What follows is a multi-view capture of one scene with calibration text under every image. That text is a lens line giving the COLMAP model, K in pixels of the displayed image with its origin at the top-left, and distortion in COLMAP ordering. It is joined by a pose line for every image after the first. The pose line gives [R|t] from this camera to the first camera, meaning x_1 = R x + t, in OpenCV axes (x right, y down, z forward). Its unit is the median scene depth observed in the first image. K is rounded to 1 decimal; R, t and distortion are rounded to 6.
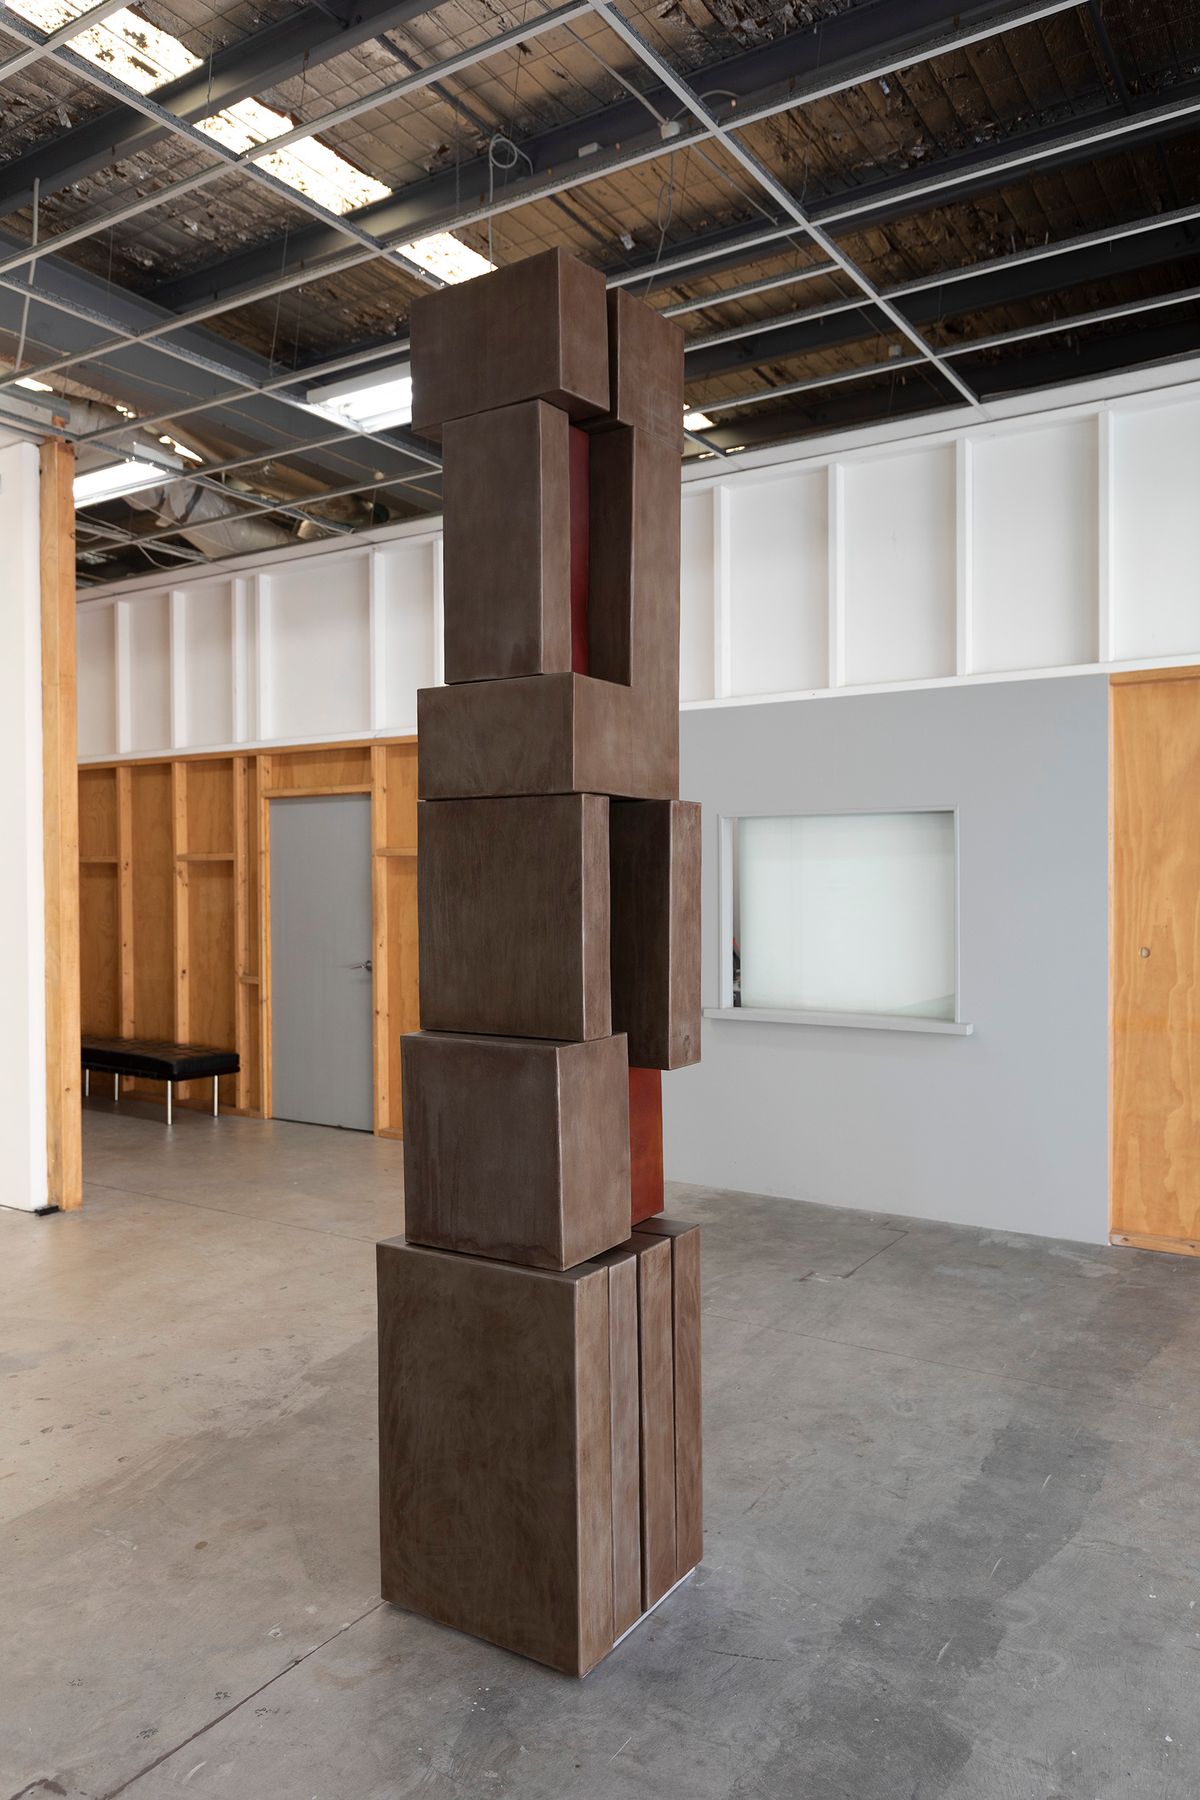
lens RADIAL K [[1273.8, 0, 600.0], [0, 1273.8, 900.1], [0, 0, 1]] dist [0.002143, -0.000749]
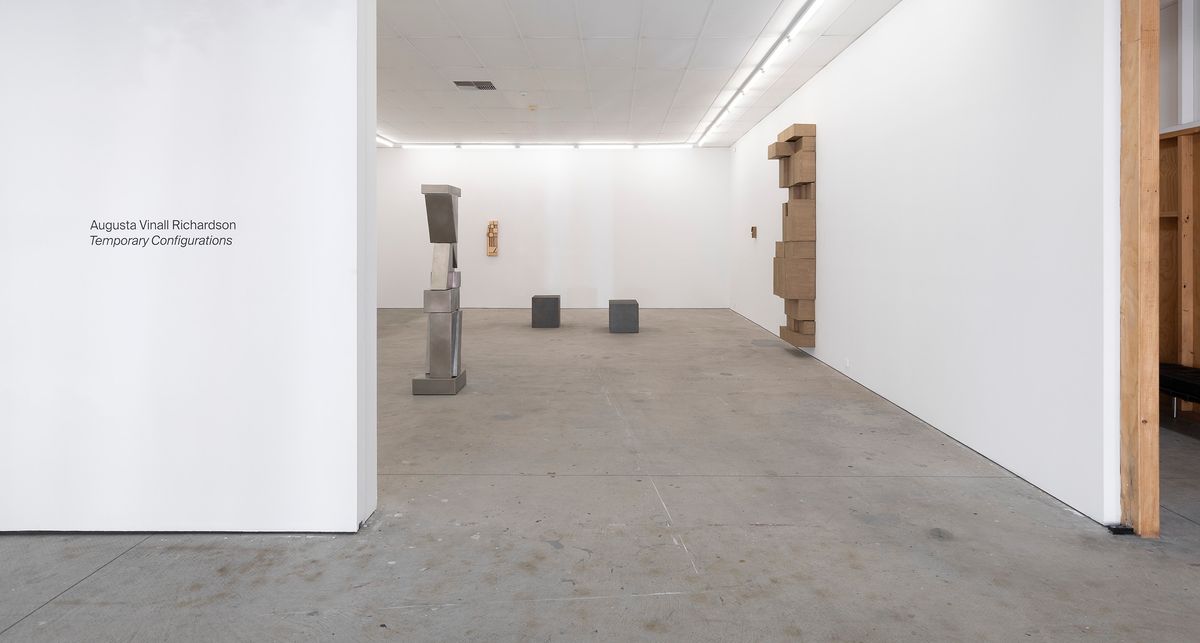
lens RADIAL K [[703.9, 0, 587.5], [0, 703.9, 250.3], [0, 0, 1]] dist [0.006972, 0.001130]
pose [[0.517822, 0.007829, -0.855453, -0.155247], [-0.012162, 0.999924, 0.001789, 0.011147], [0.855402, 0.009478, 0.517878, 0.297550]]
